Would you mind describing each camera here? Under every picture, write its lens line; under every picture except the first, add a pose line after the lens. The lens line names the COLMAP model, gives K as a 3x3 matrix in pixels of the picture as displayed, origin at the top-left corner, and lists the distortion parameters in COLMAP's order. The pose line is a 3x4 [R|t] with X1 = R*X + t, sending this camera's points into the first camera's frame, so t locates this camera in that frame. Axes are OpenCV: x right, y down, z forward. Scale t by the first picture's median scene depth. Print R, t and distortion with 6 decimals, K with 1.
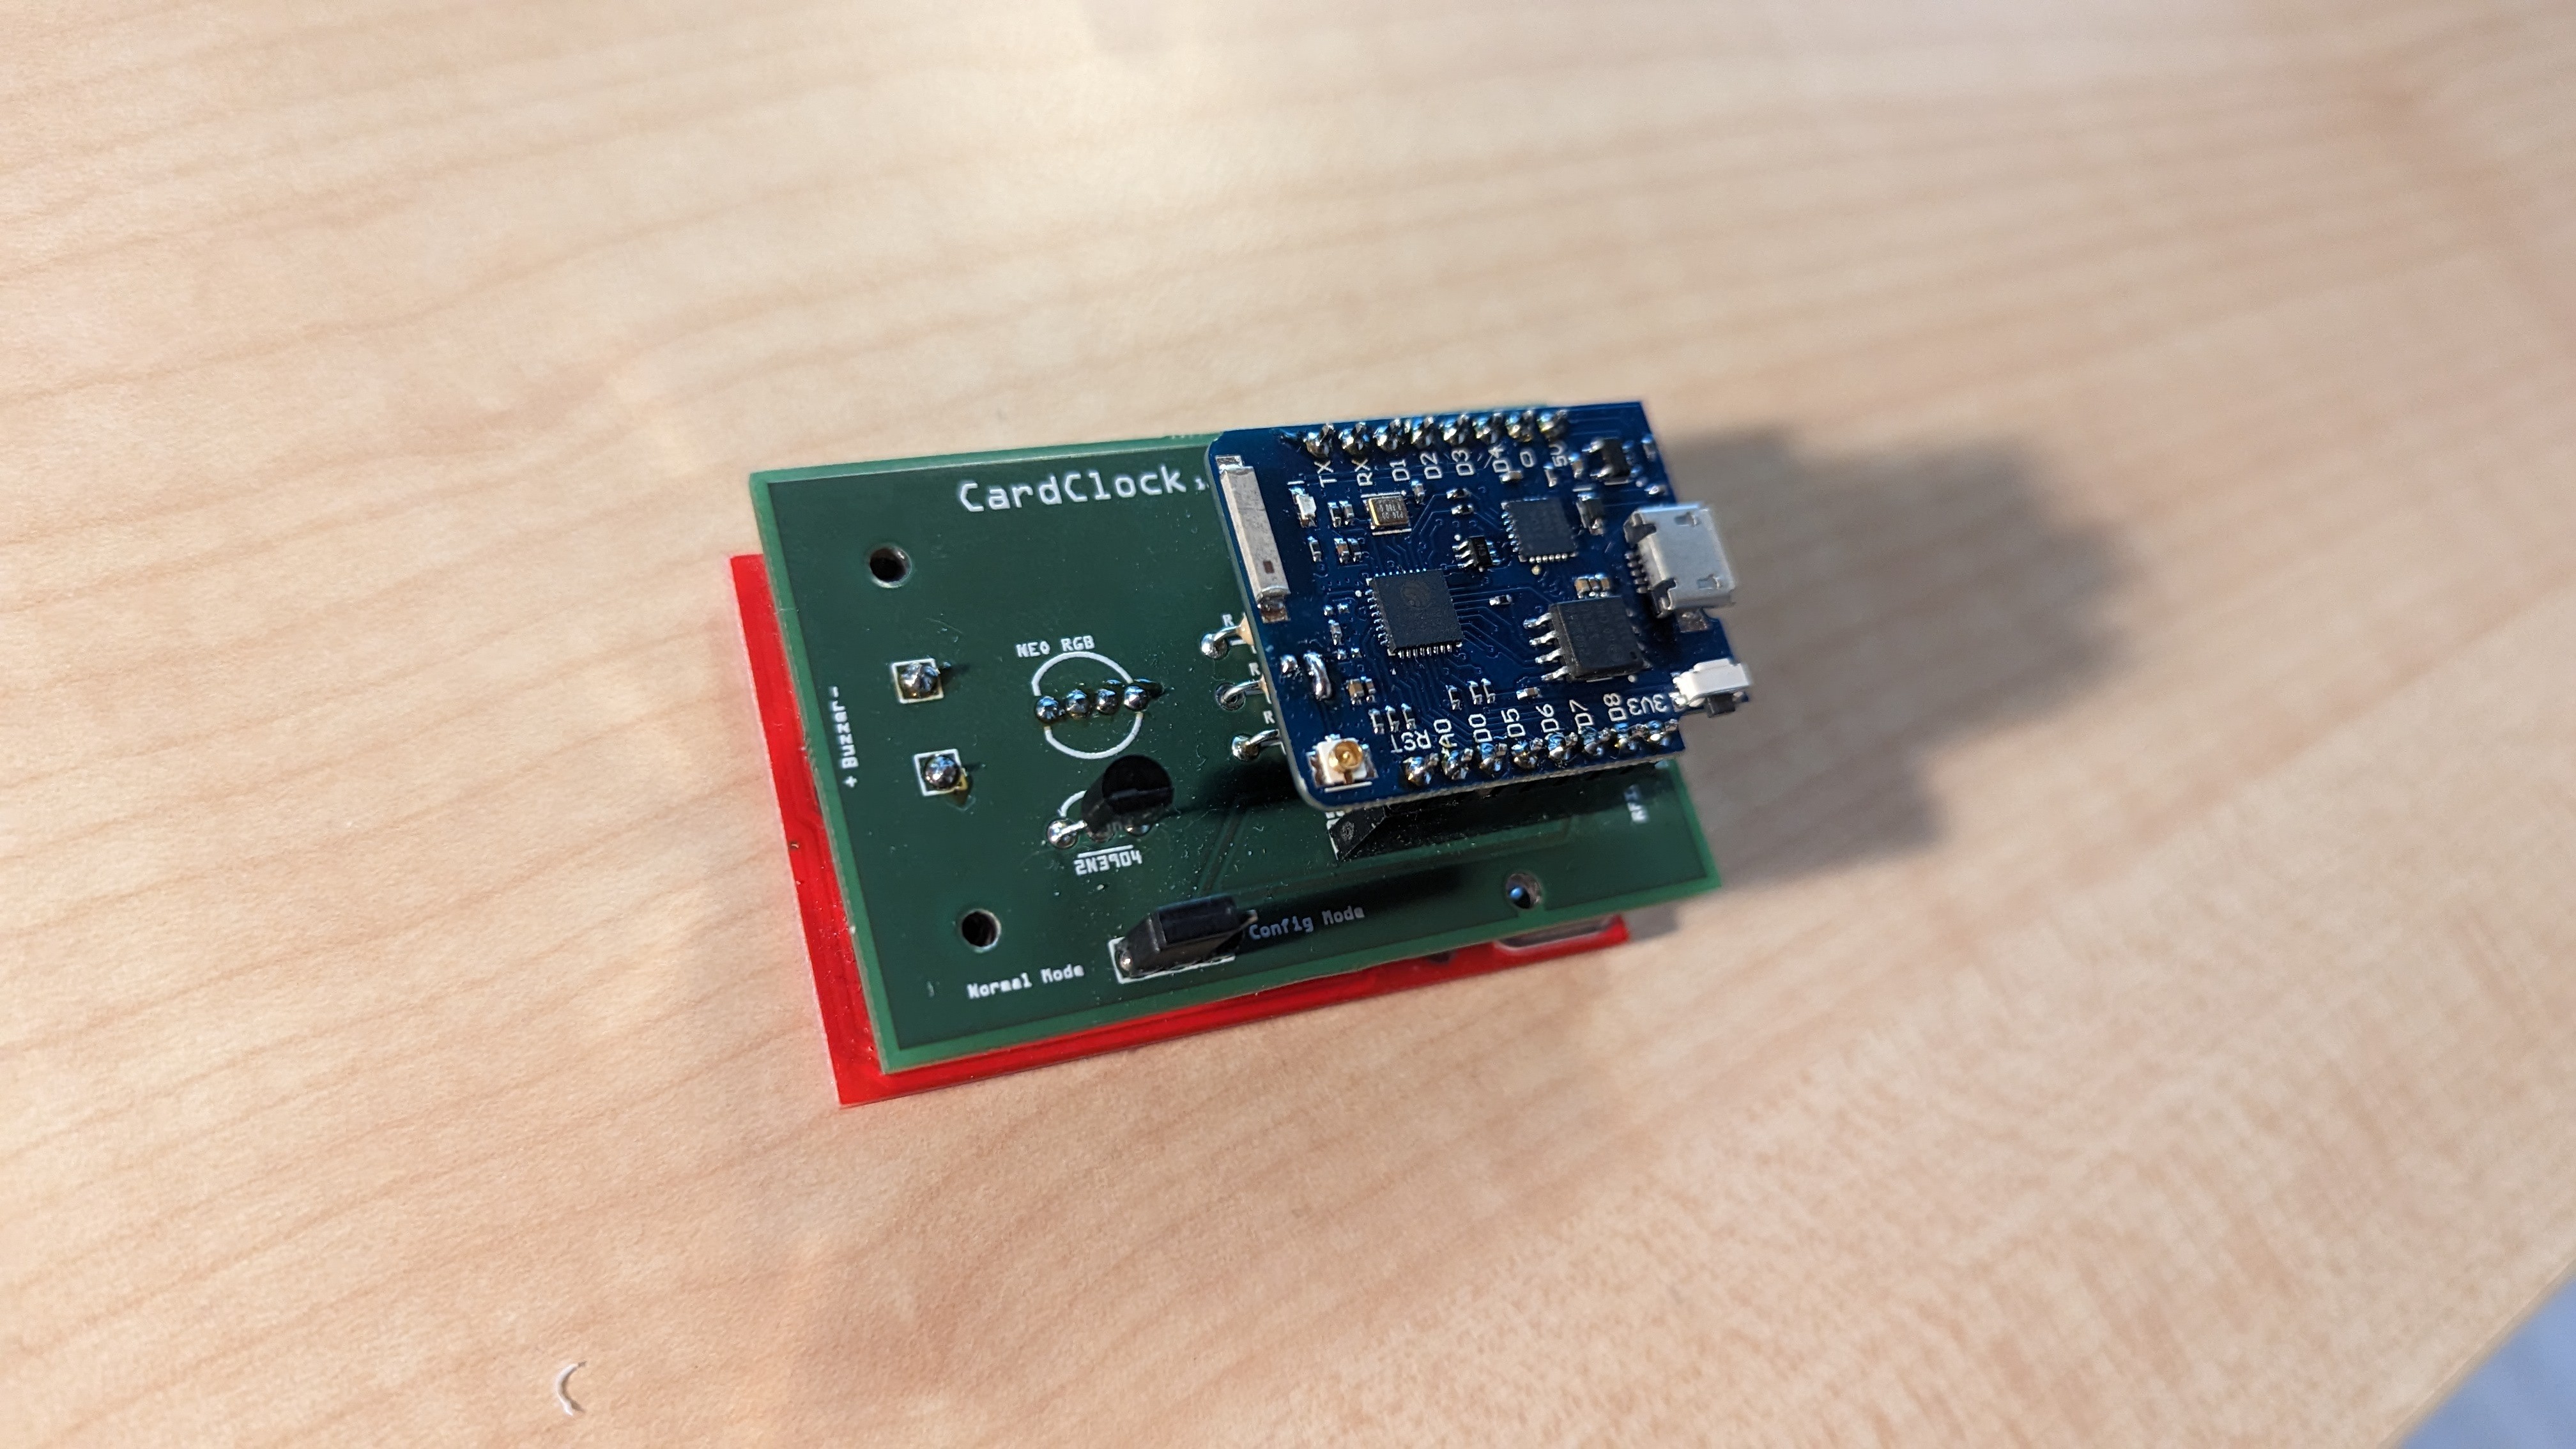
lens RADIAL K [[1901.3, 0, 1364.2], [0, 1901.3, 722.8], [0, 0, 1]] dist [-0.011367, -0.002693]
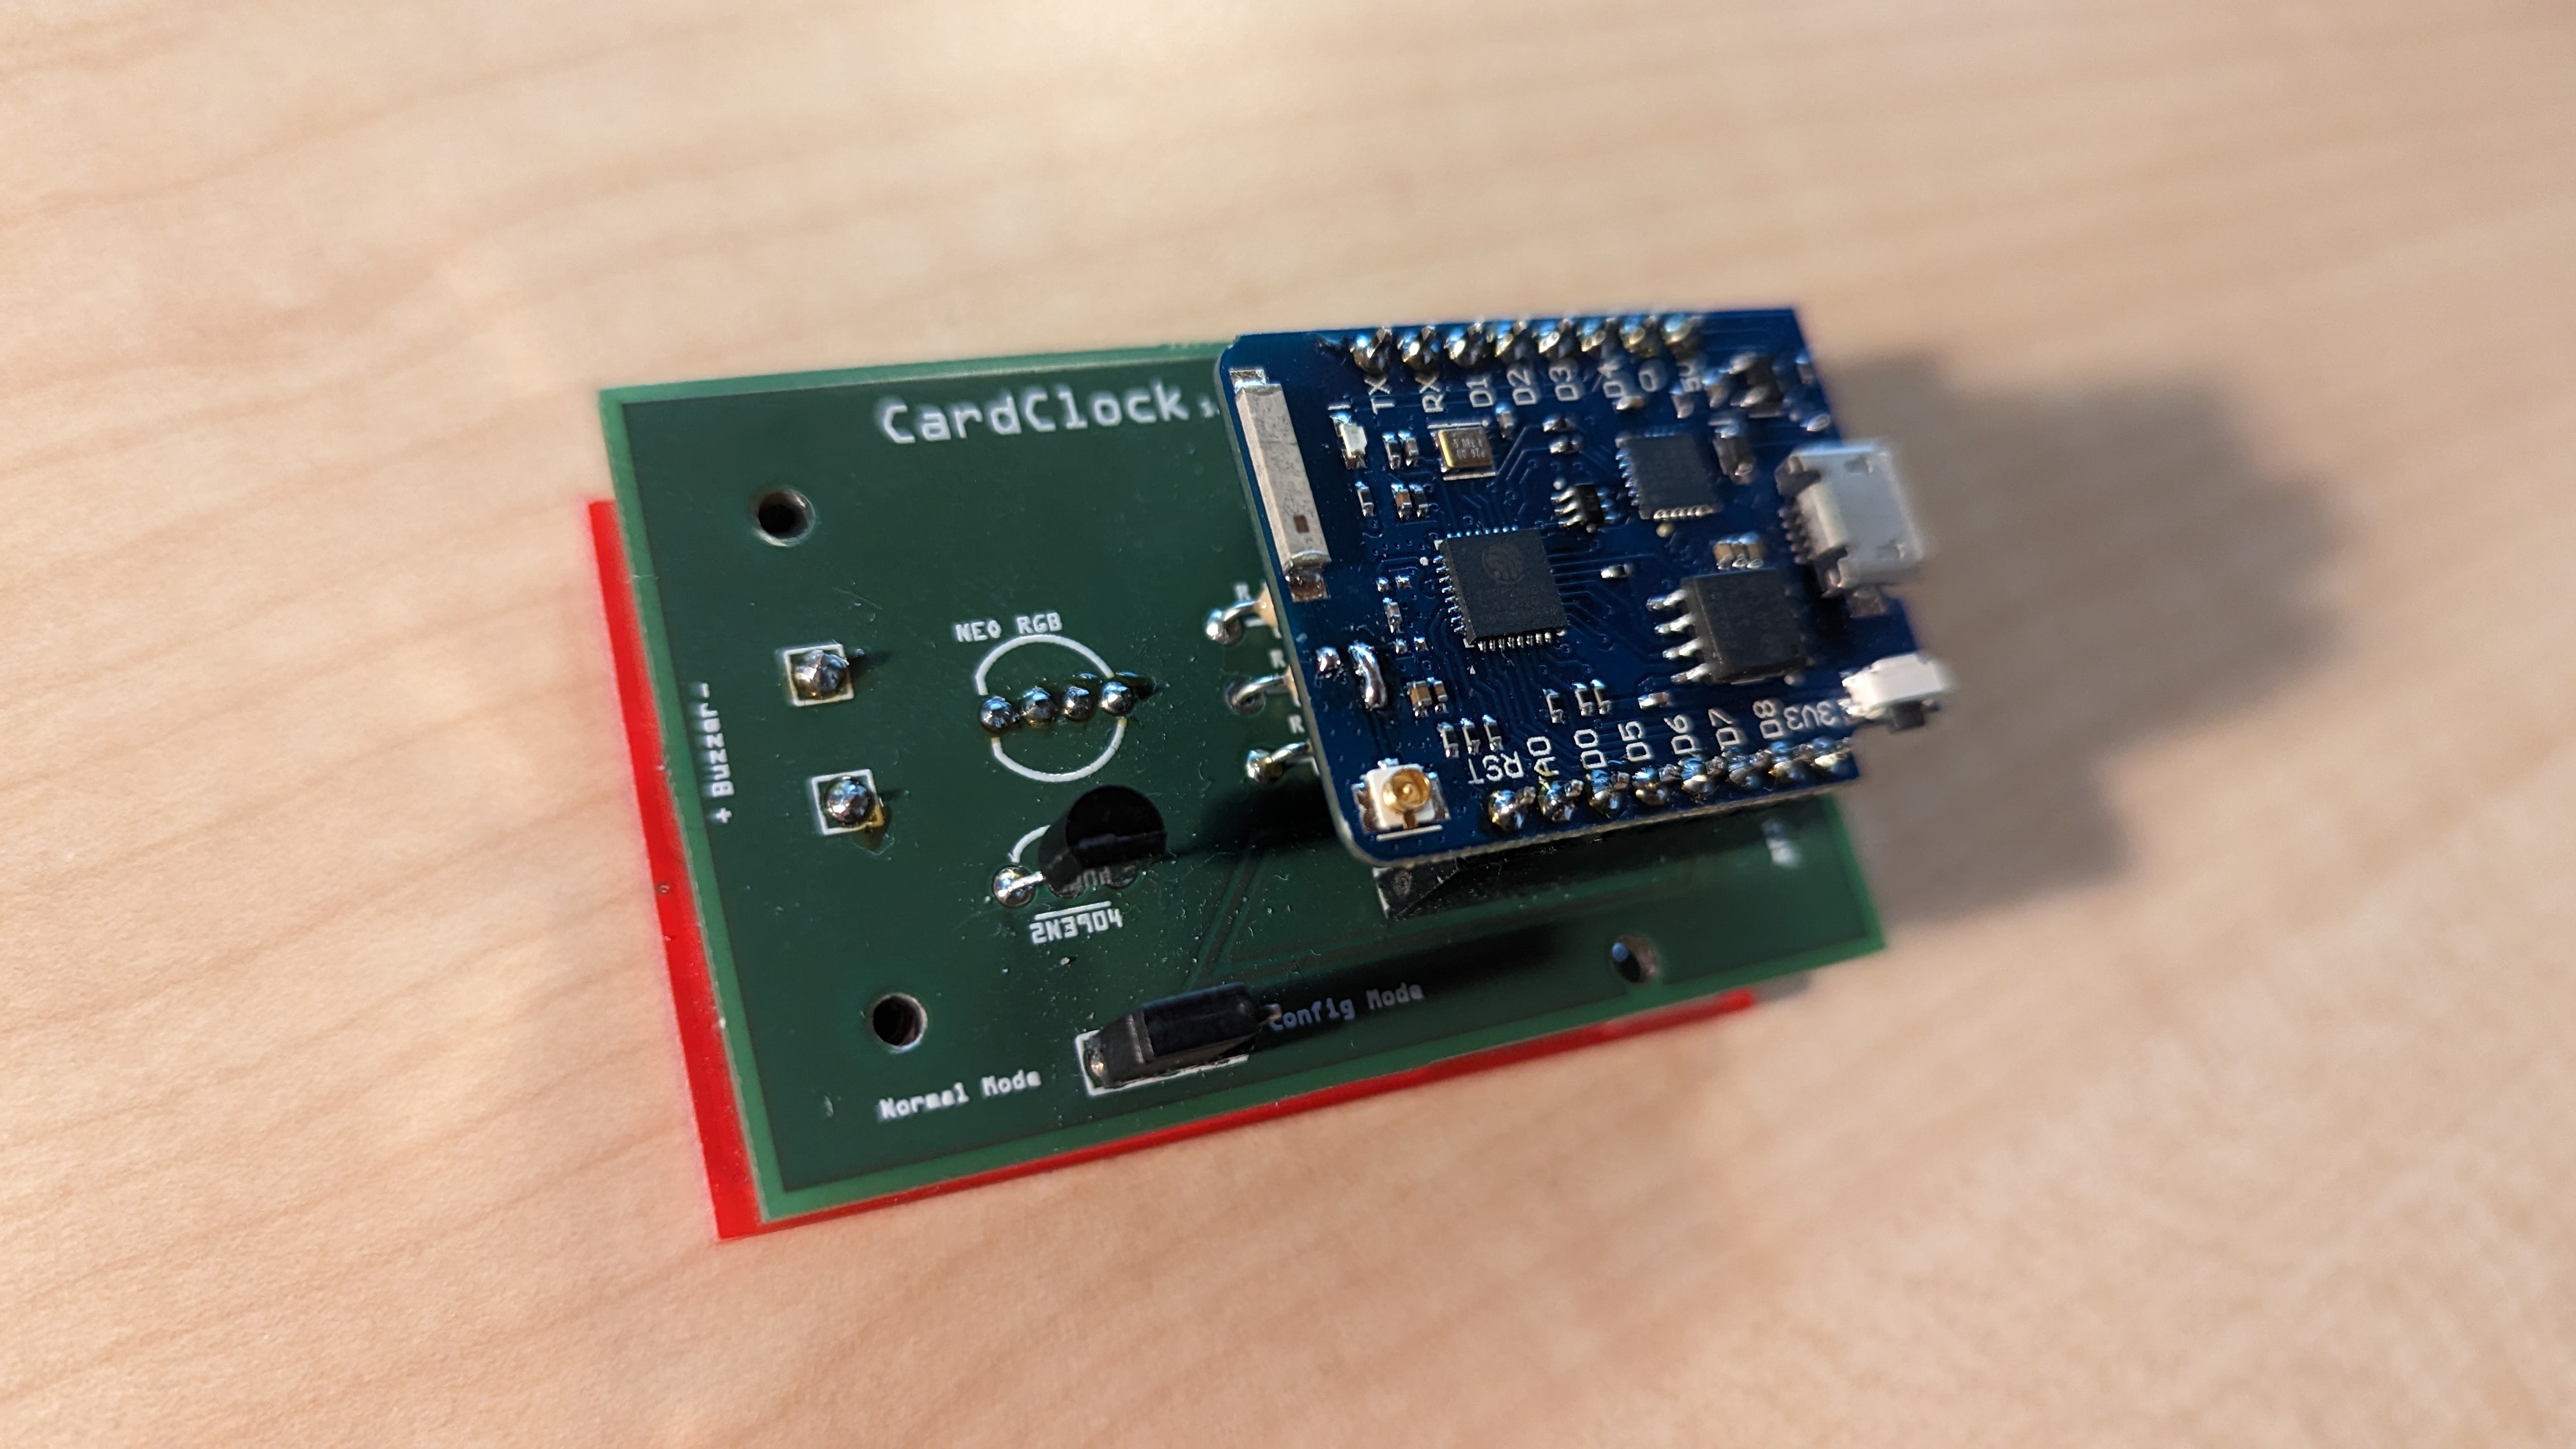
lens RADIAL K [[1971.5, 0, 1349.1], [0, 1971.5, 721.3], [0, 0, 1]] dist [-0.078301, 0.058019]
pose [[0.999845, 0.012536, -0.012328, -0.020813], [-0.012198, 0.999558, 0.027117, -0.025944], [0.012663, -0.026962, 0.999556, 0.238859]]
